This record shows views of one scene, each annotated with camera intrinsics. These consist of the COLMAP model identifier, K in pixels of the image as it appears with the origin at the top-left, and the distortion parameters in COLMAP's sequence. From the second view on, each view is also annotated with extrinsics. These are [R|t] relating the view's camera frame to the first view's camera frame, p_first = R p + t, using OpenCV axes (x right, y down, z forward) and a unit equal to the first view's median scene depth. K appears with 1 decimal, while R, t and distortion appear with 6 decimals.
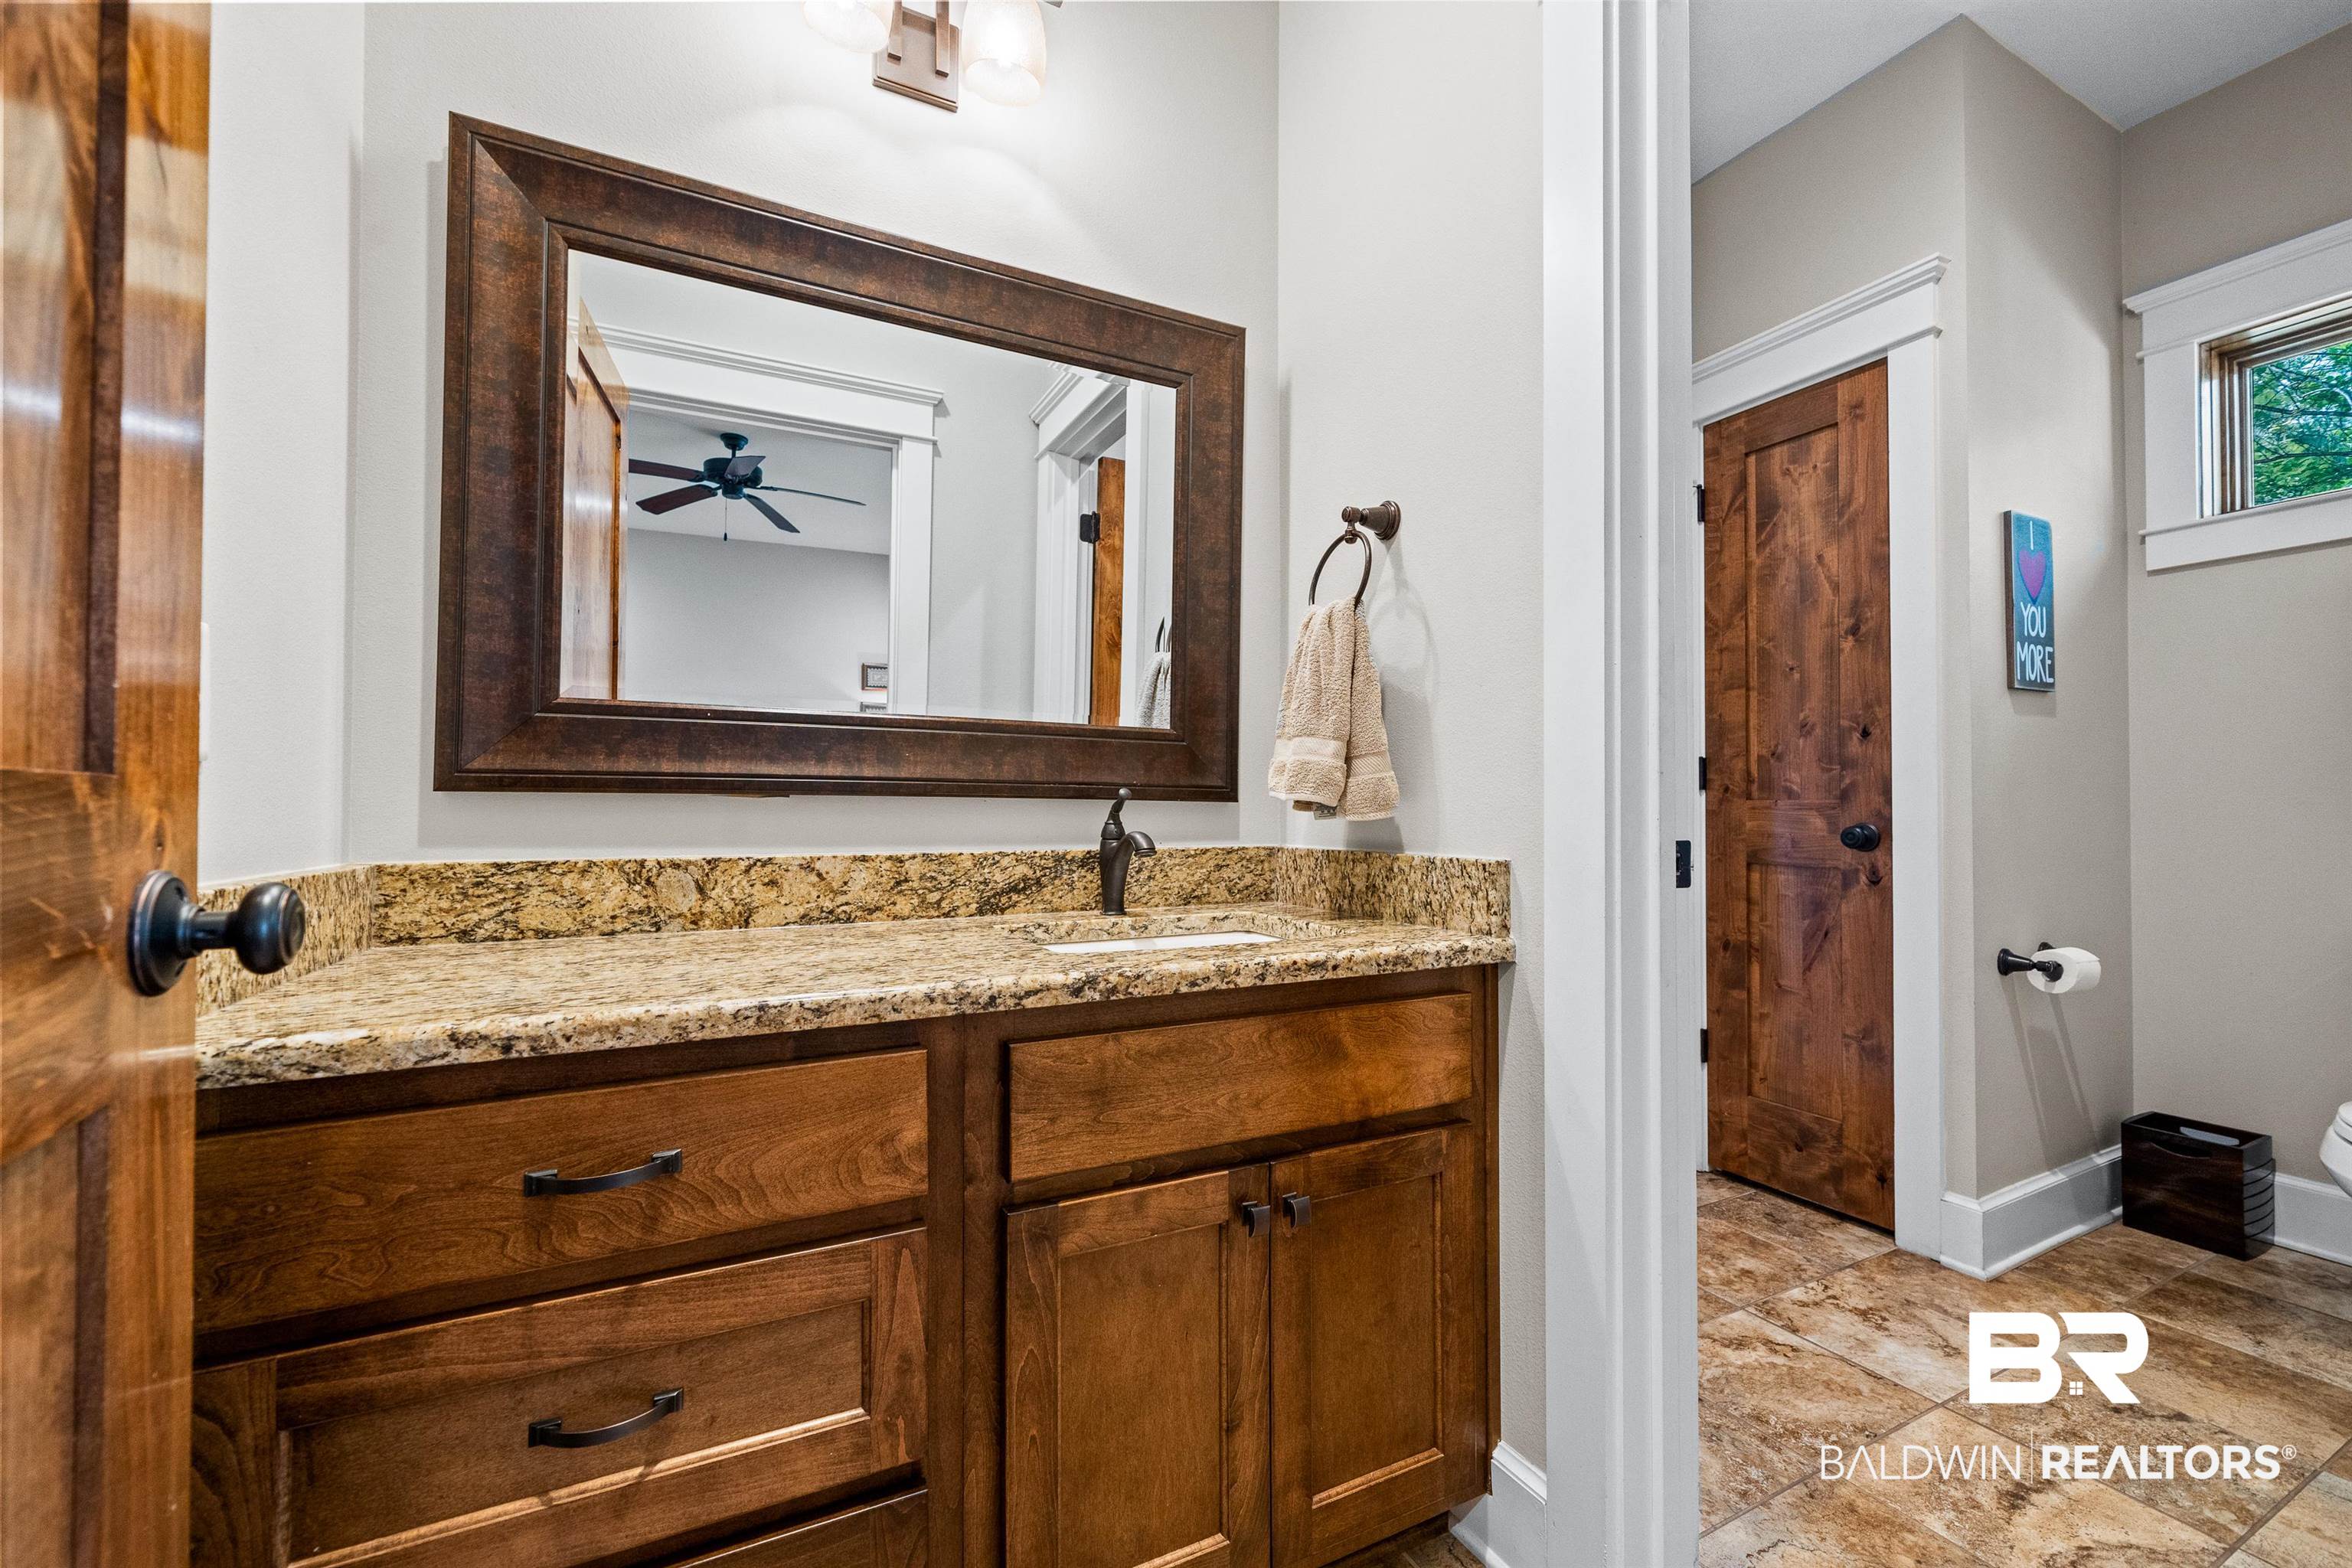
lens RADIAL K [[940.5, 0, 1167.5], [0, 940.5, 794.8], [0, 0, 1]] dist [-0.002335, 0.000011]
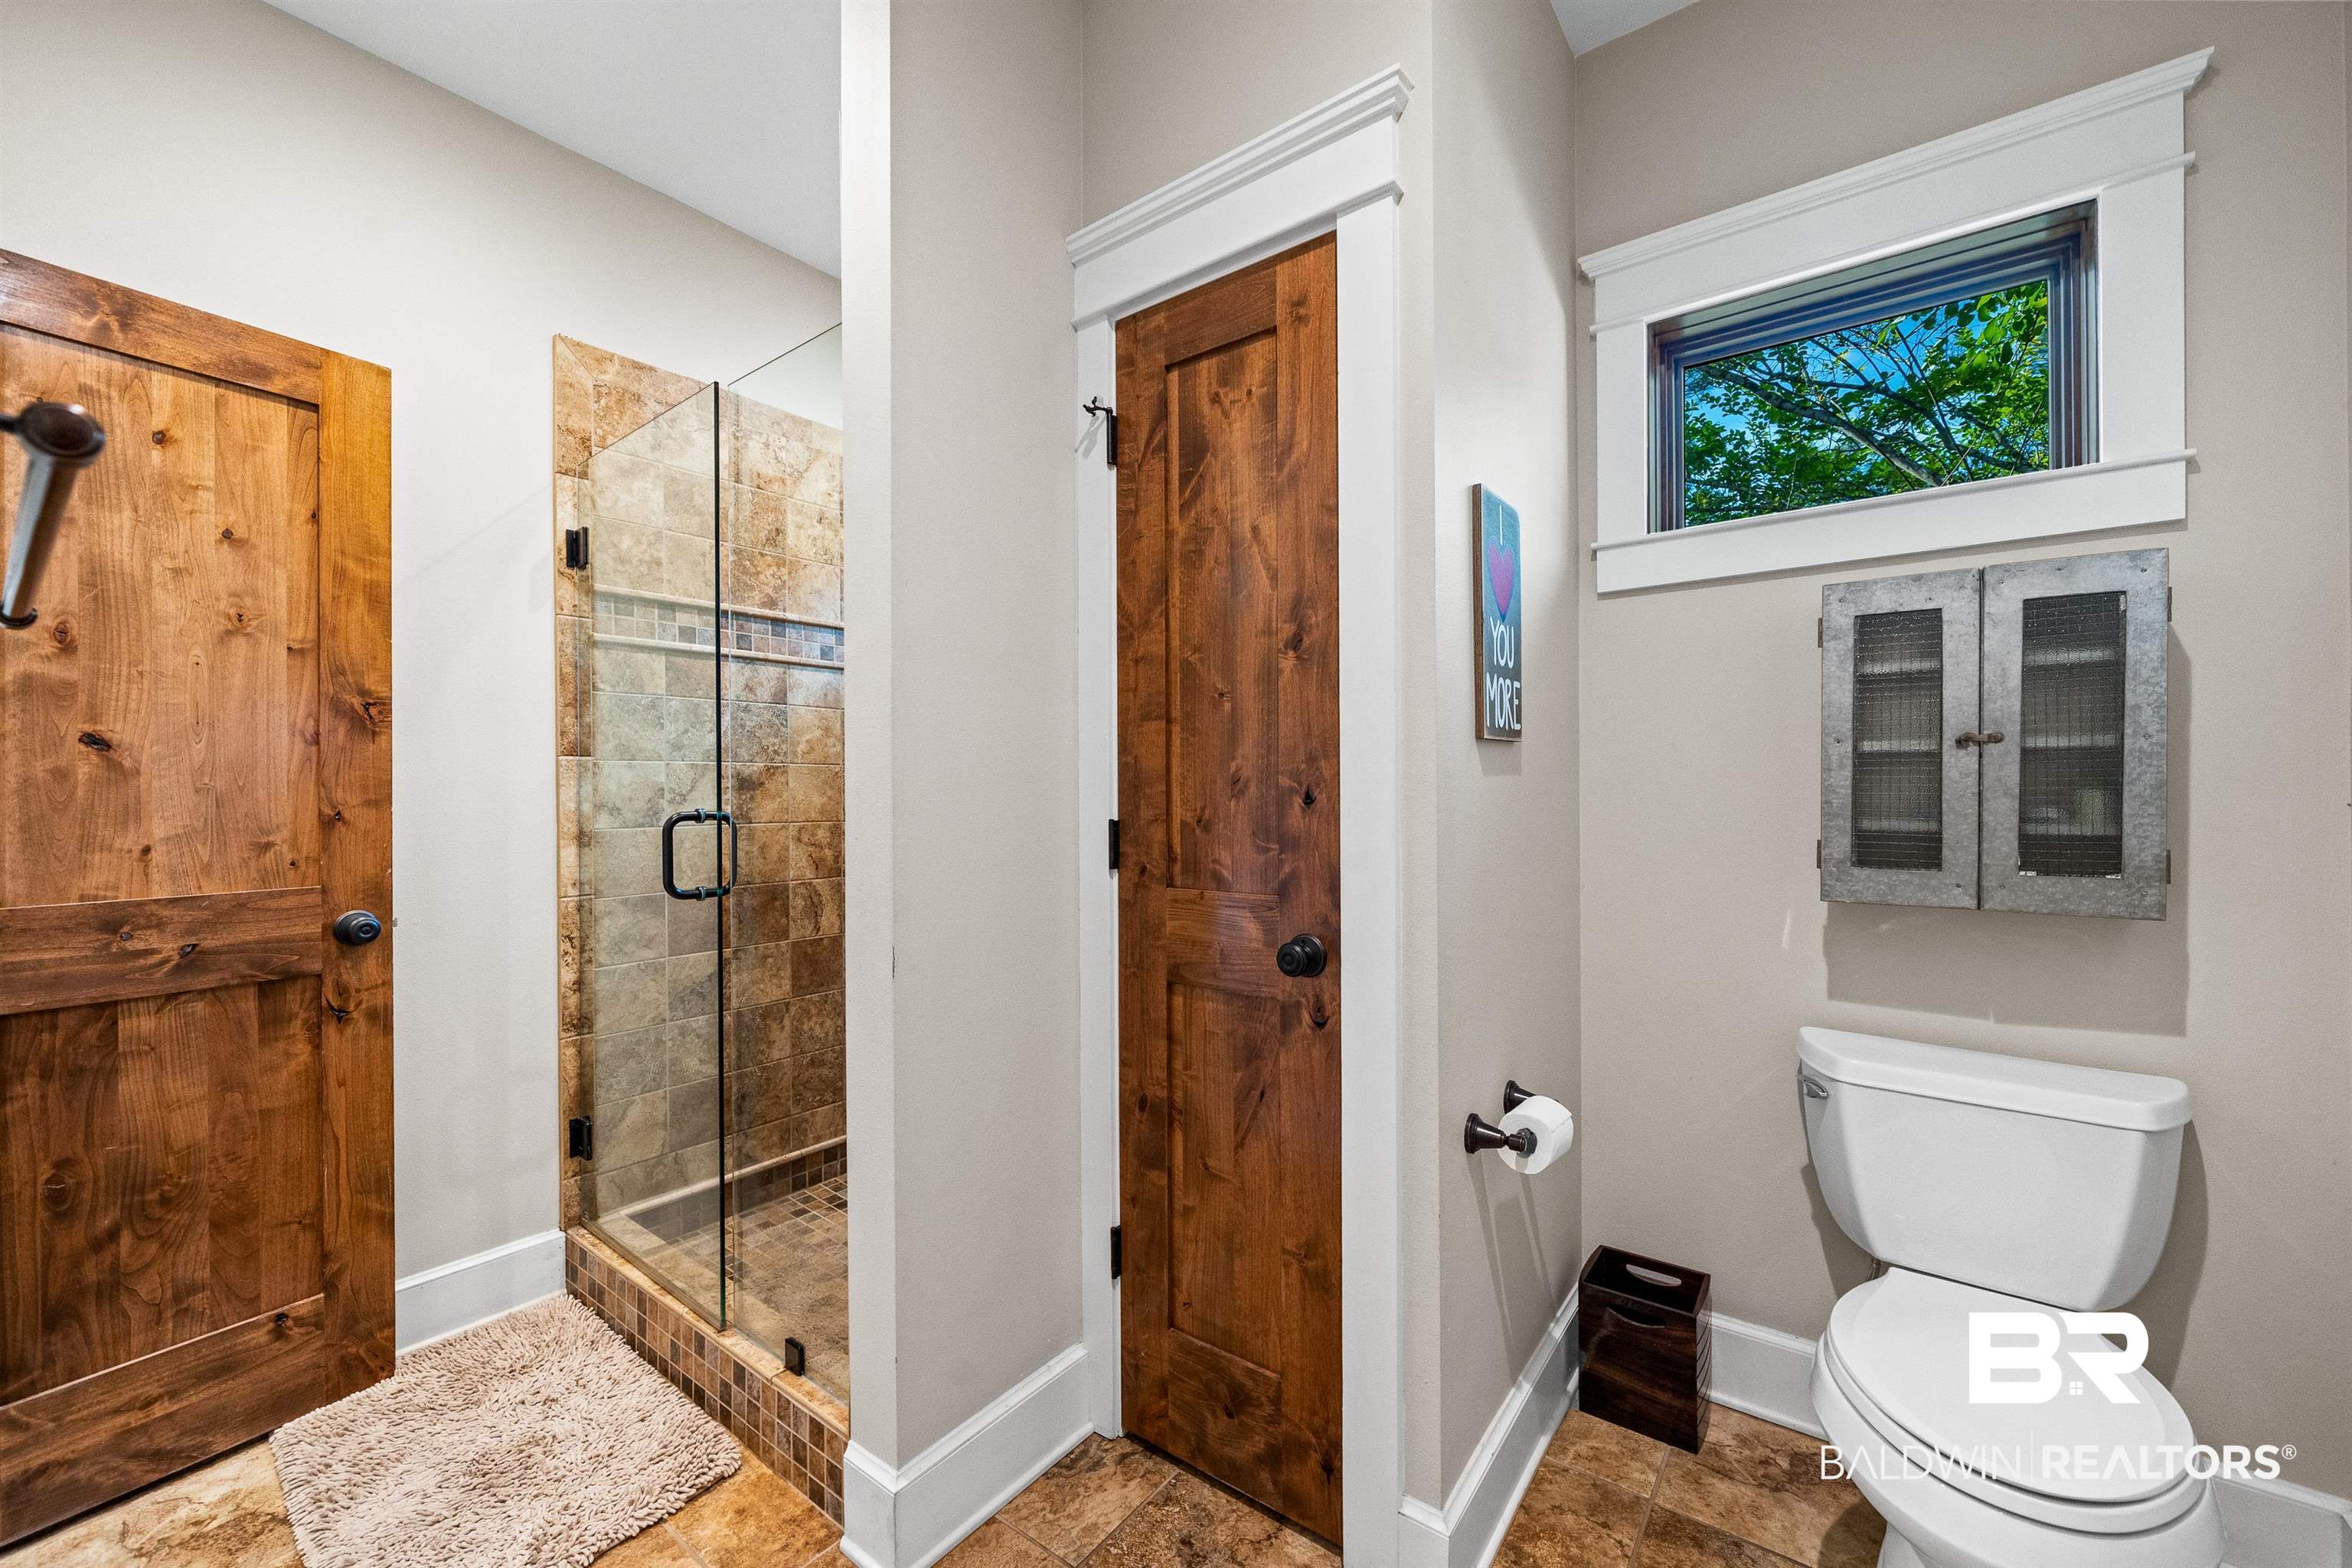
lens RADIAL K [[940.5, 0, 1167.5], [0, 940.5, 794.8], [0, 0, 1]] dist [-0.002335, 0.000011]
pose [[0.900008, -0.006304, 0.435828, 0.345616], [0.000932, 0.999921, 0.012539, -0.072964], [-0.435872, -0.010879, 0.899943, 0.423688]]
